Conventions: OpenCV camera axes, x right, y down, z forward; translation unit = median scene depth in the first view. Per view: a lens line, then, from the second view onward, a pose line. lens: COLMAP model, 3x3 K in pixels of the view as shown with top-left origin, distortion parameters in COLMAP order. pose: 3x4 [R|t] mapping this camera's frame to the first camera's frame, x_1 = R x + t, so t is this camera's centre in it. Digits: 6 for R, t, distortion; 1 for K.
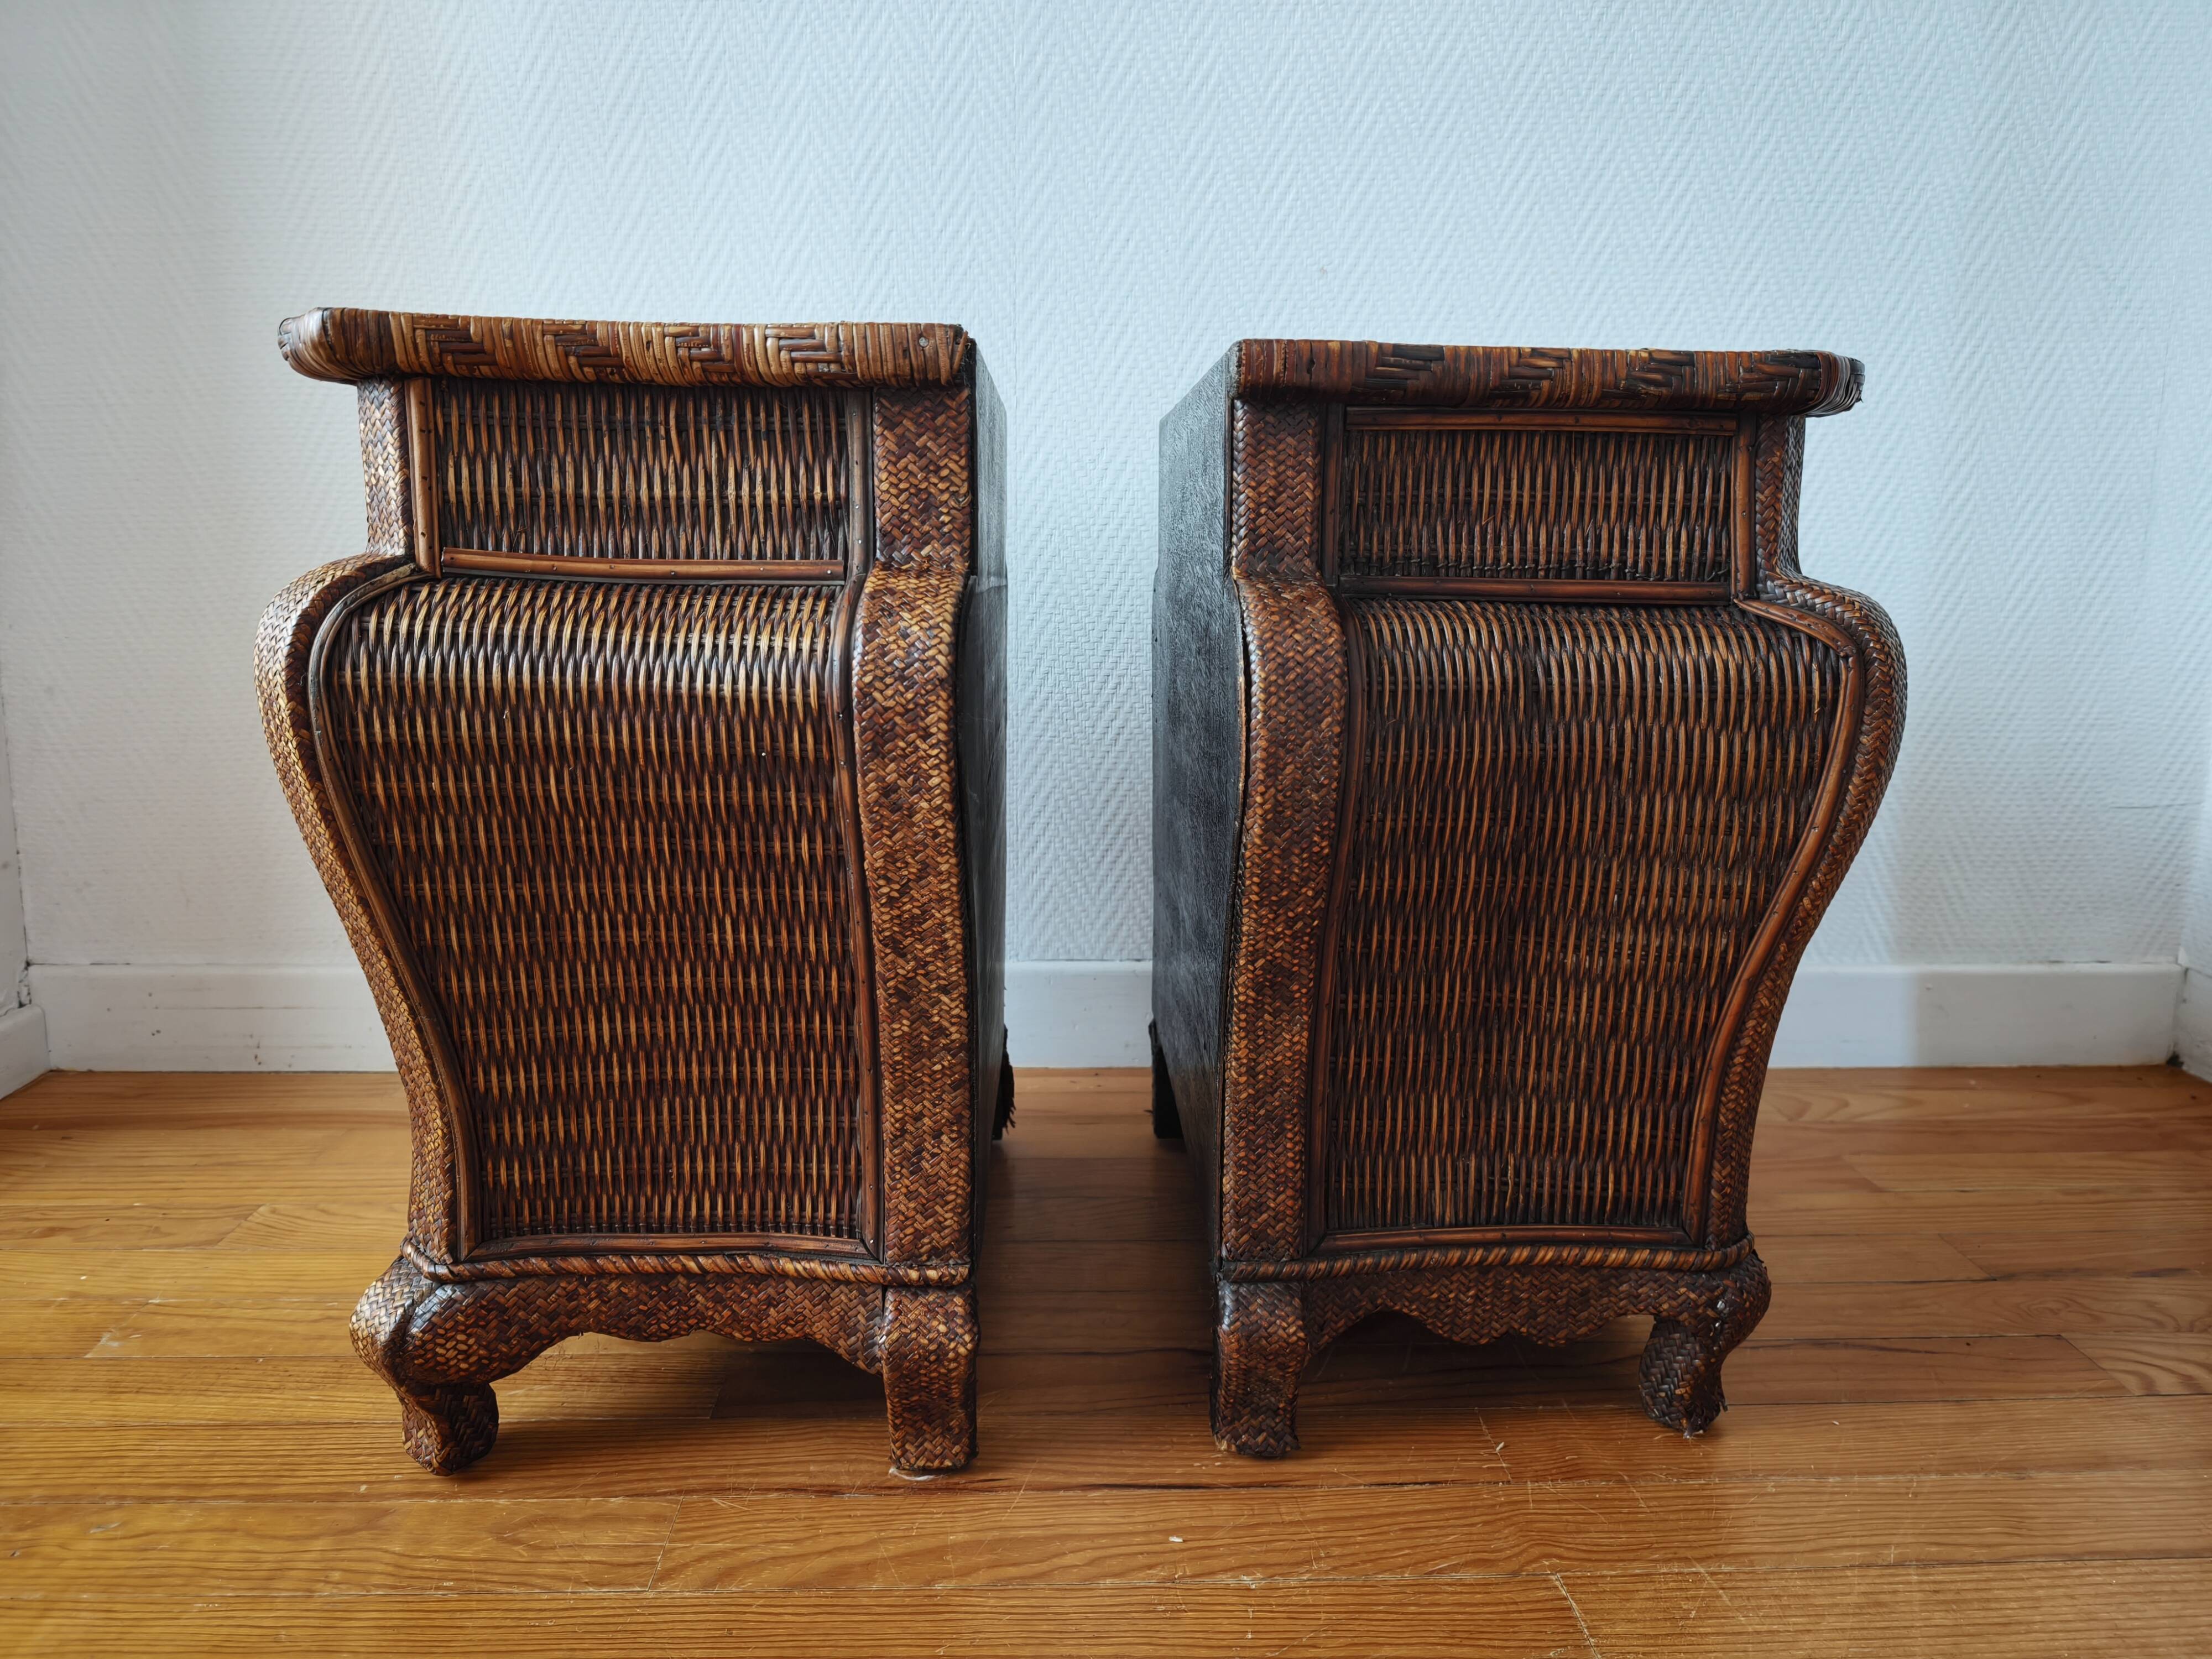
lens RADIAL K [[1564.6, 0, 1109.6], [0, 1564.6, 803.9], [0, 0, 1]] dist [0.005444, -0.021816]
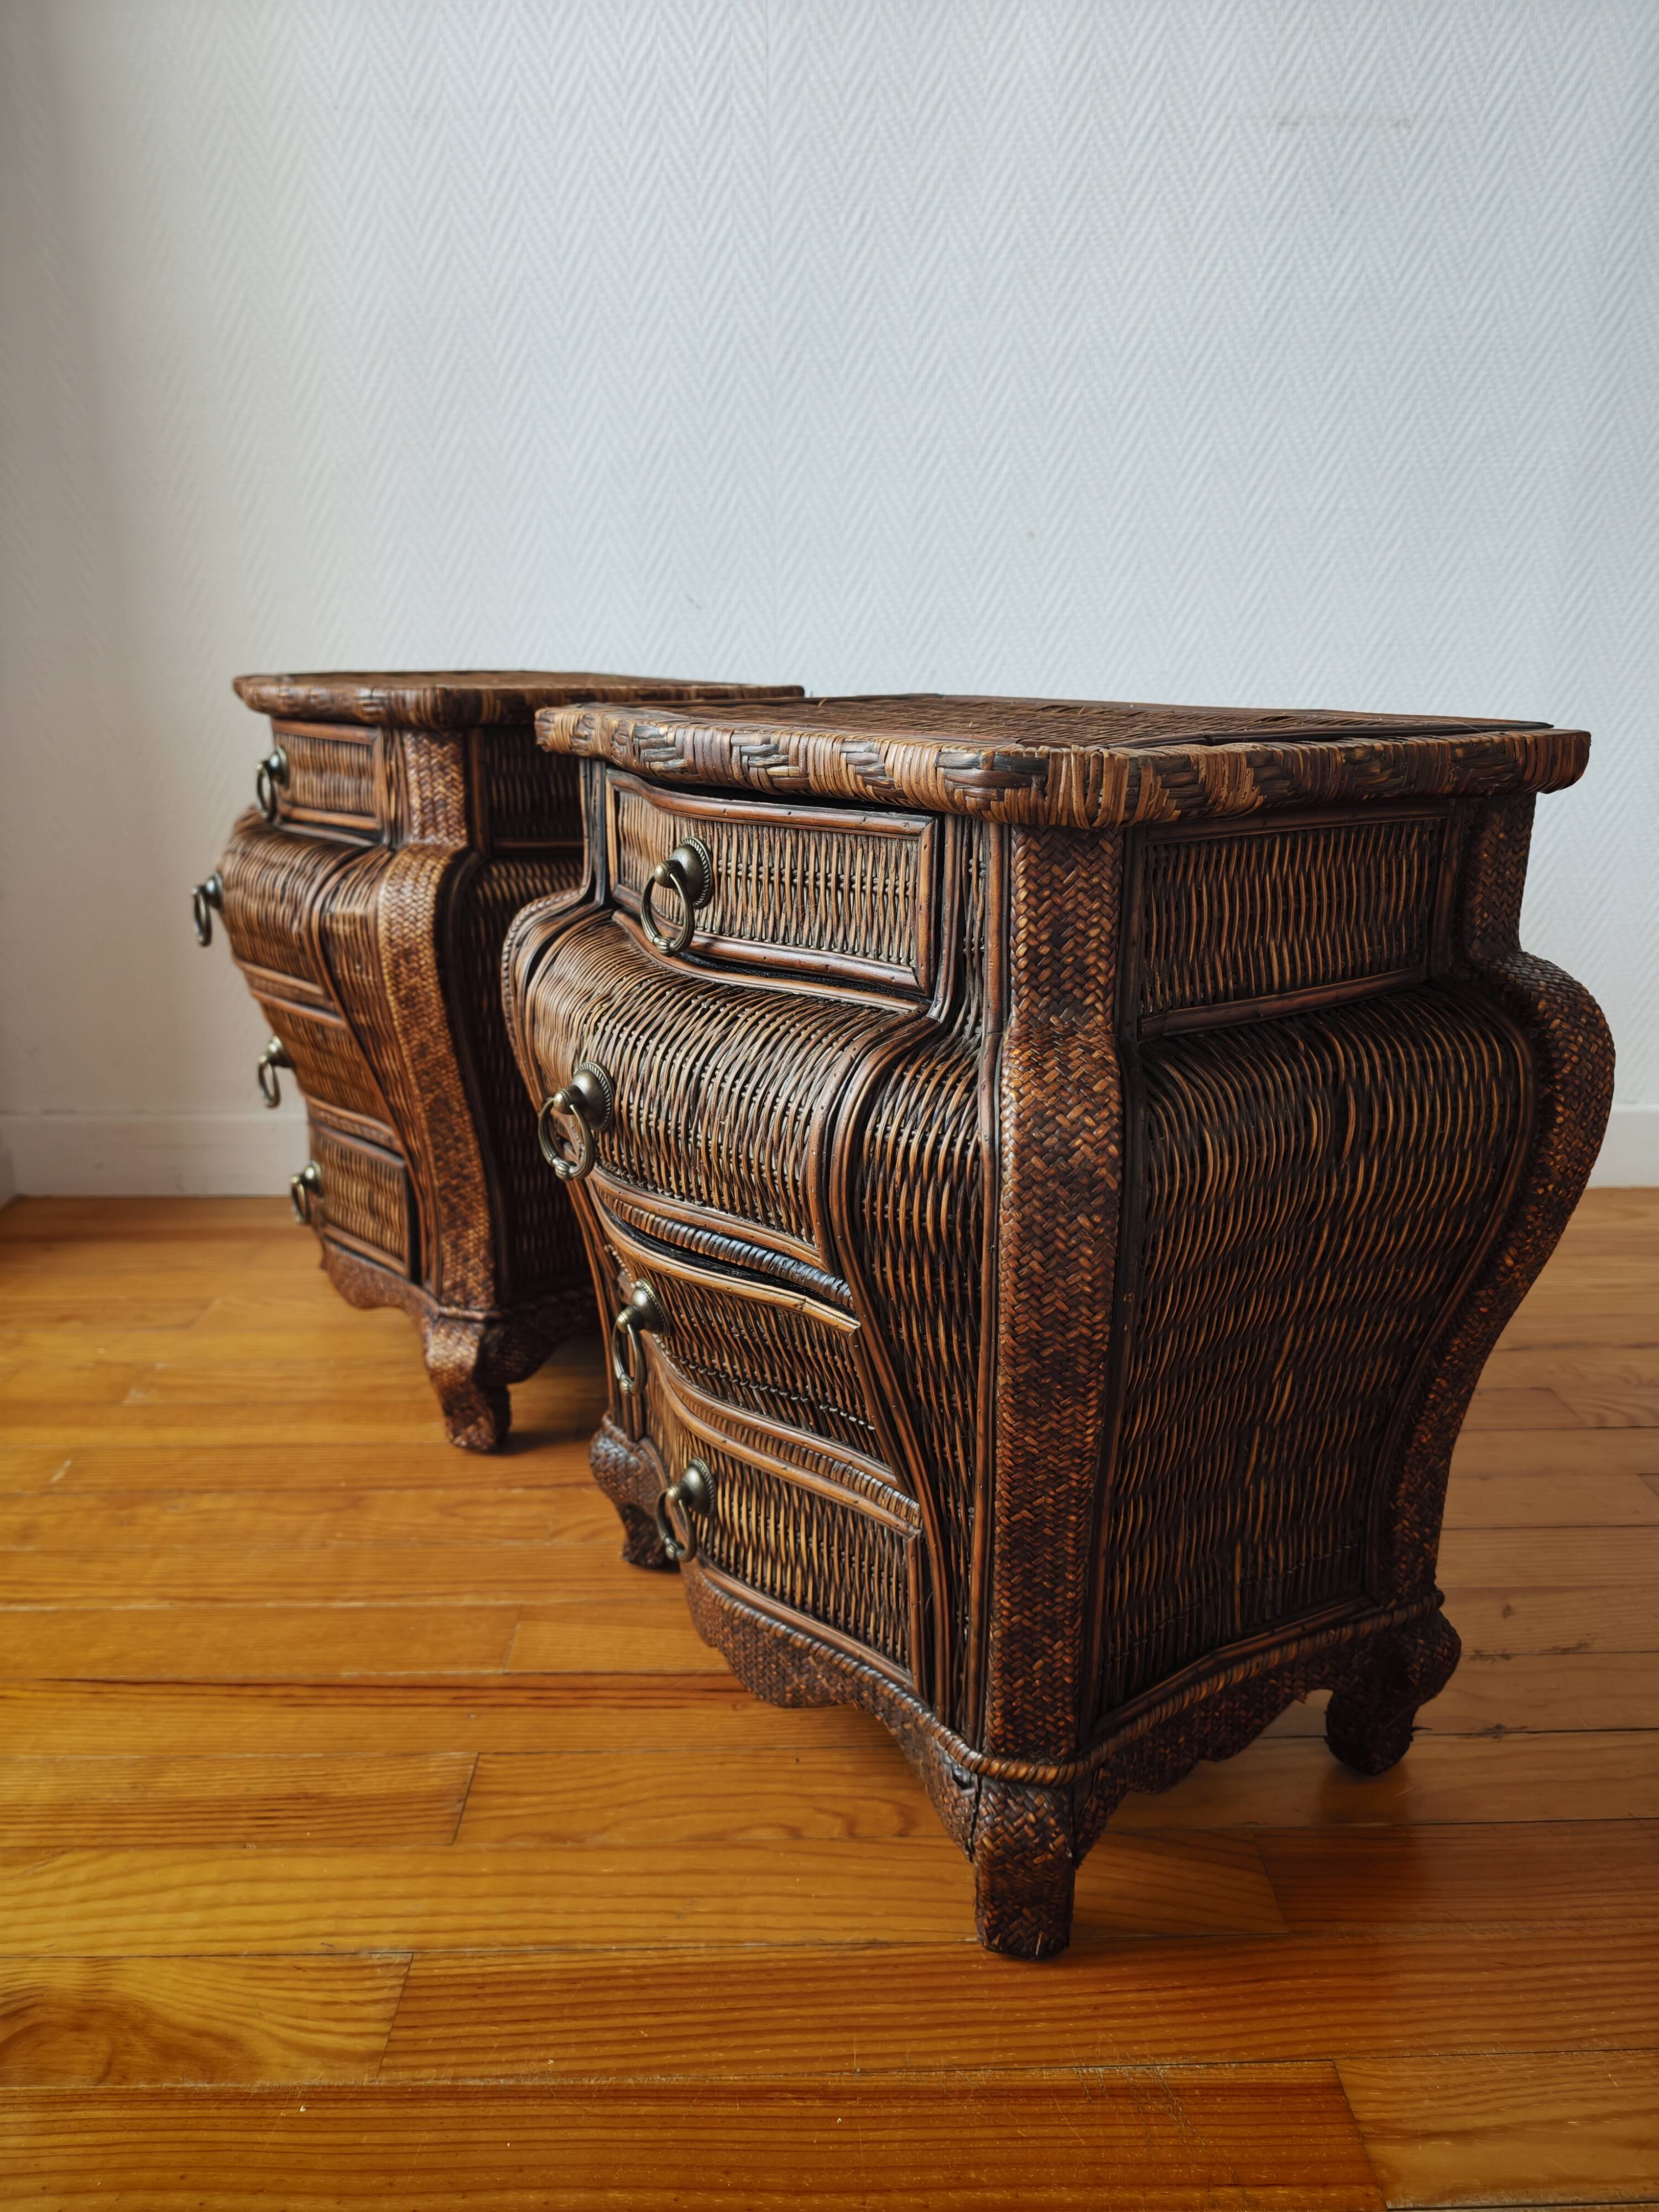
lens RADIAL K [[1564.6, 0, 842.1], [0, 1564.6, 1108.6], [0, 0, 1]] dist [0.005444, -0.021816]
pose [[0.999835, -0.004072, -0.017704, 0.011650], [0.006267, 0.992038, 0.125783, -0.058272], [0.017051, -0.125873, 0.991900, -0.252454]]
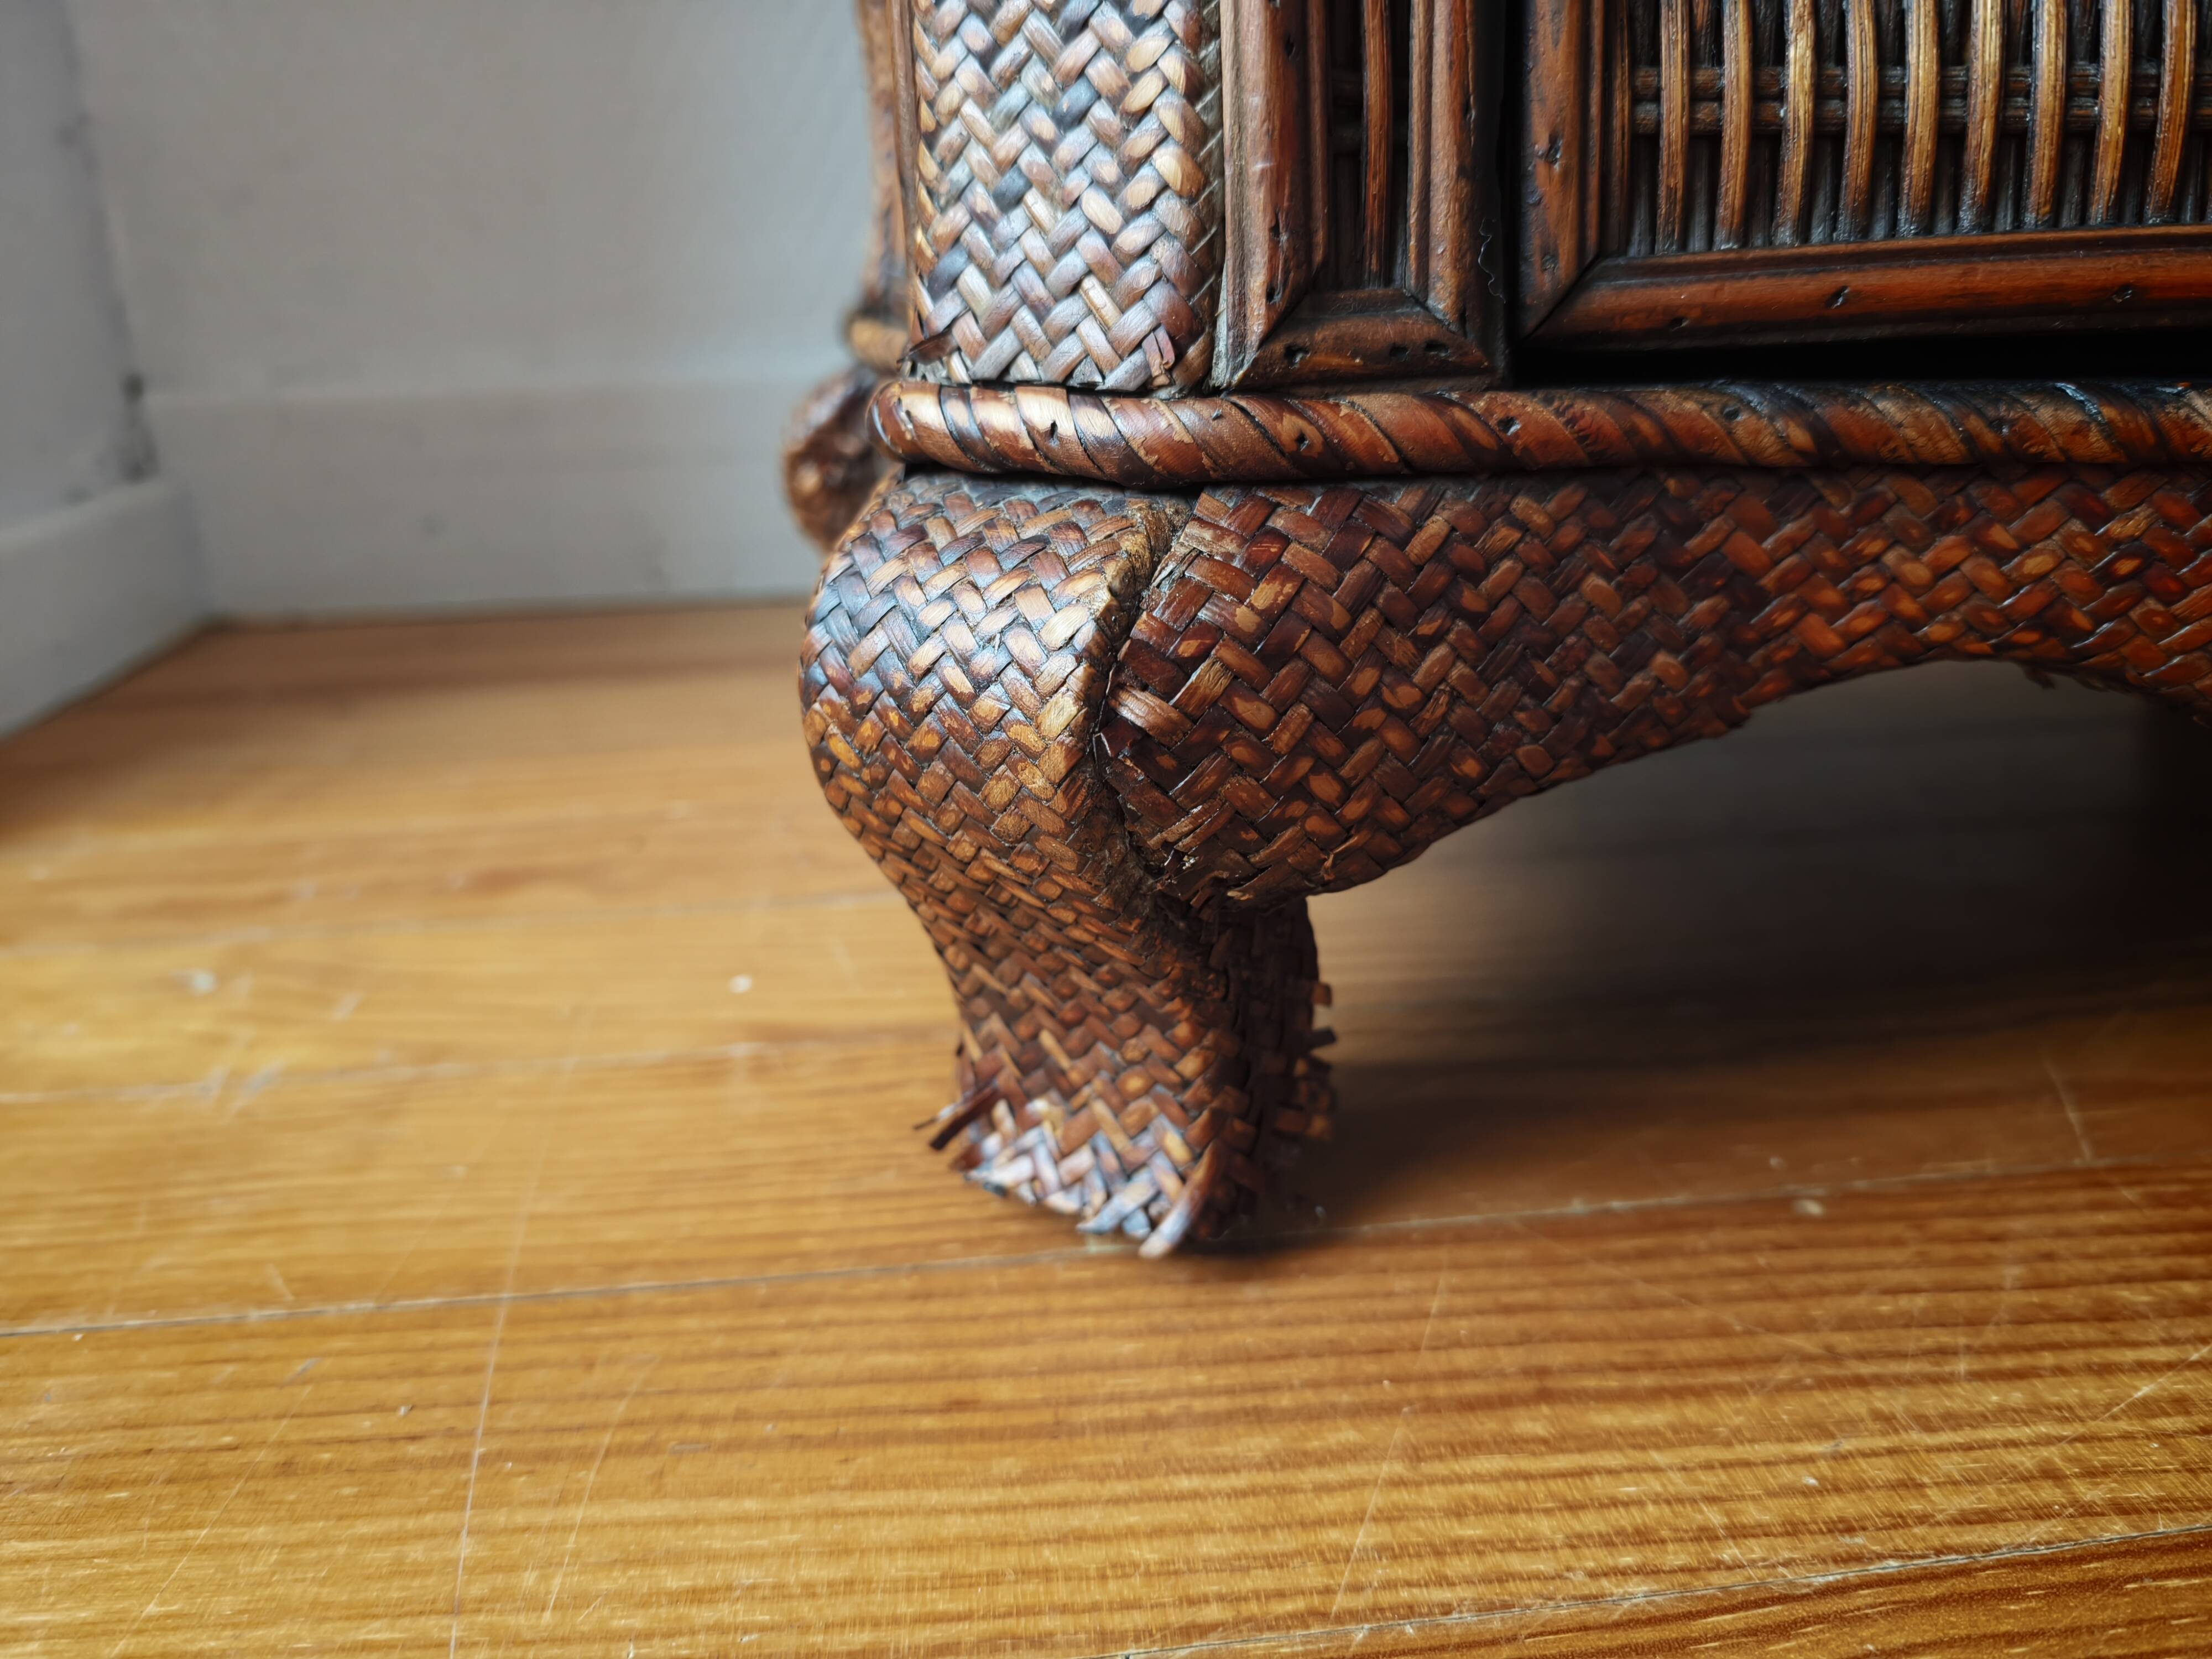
lens RADIAL K [[1624.5, 0, 1108.2], [0, 1624.5, 822.0], [0, 0, 1]] dist [-0.042699, -0.005665]
pose [[0.996953, -0.056602, 0.053680, -0.473182], [0.047379, 0.986017, 0.159767, 0.177623], [-0.061973, -0.156737, 0.985694, 0.542910]]
